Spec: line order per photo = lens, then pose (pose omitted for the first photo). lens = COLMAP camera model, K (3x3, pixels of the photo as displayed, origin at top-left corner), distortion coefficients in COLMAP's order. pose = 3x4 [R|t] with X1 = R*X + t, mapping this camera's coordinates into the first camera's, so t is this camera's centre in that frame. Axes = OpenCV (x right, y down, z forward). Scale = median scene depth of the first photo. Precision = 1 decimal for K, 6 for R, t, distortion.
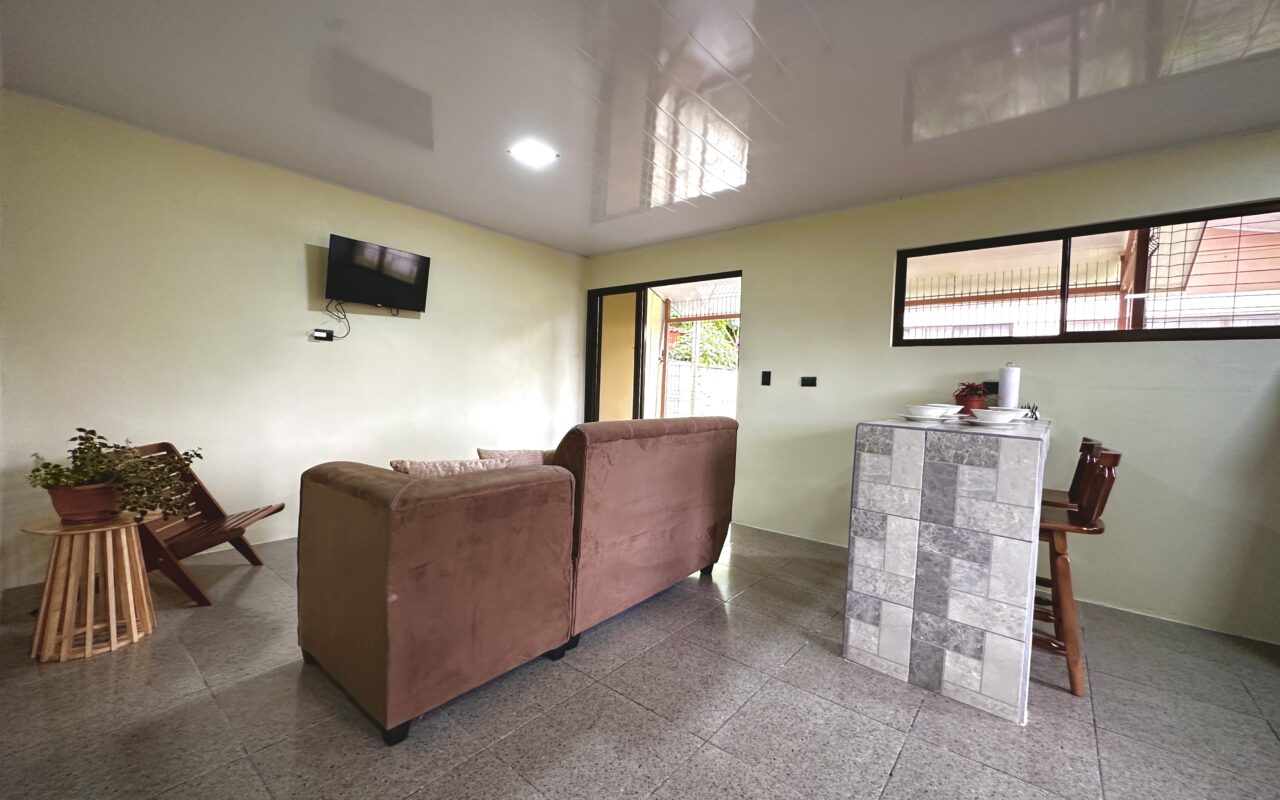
lens RADIAL K [[500.3, 0, 643.7], [0, 500.3, 397.6], [0, 0, 1]] dist [-0.014767, 0.001719]
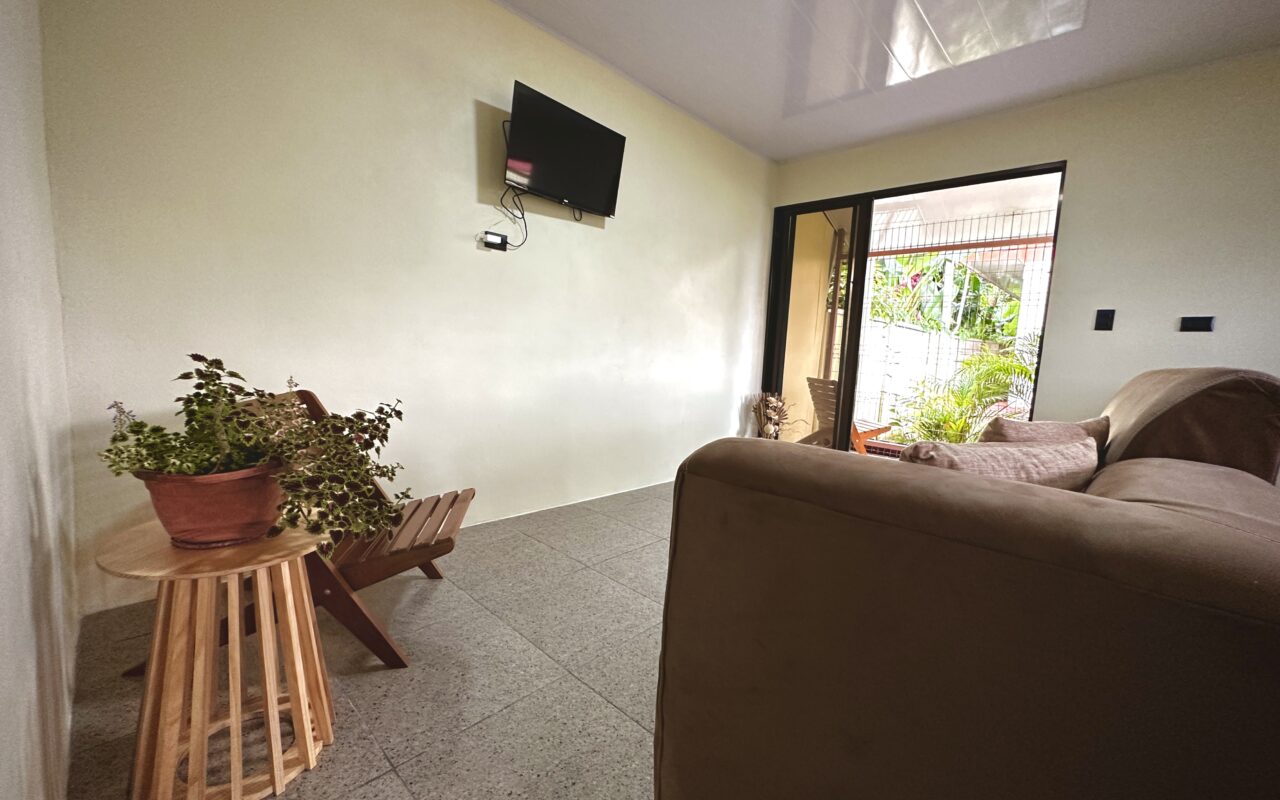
lens RADIAL K [[500.3, 0, 638.9], [0, 500.3, 396.6], [0, 0, 1]] dist [-0.014767, 0.001719]
pose [[0.996538, 0.026866, -0.078674, -0.632908], [-0.021128, 0.997117, 0.072882, 0.056598], [0.080405, -0.070967, 0.994233, 0.514427]]
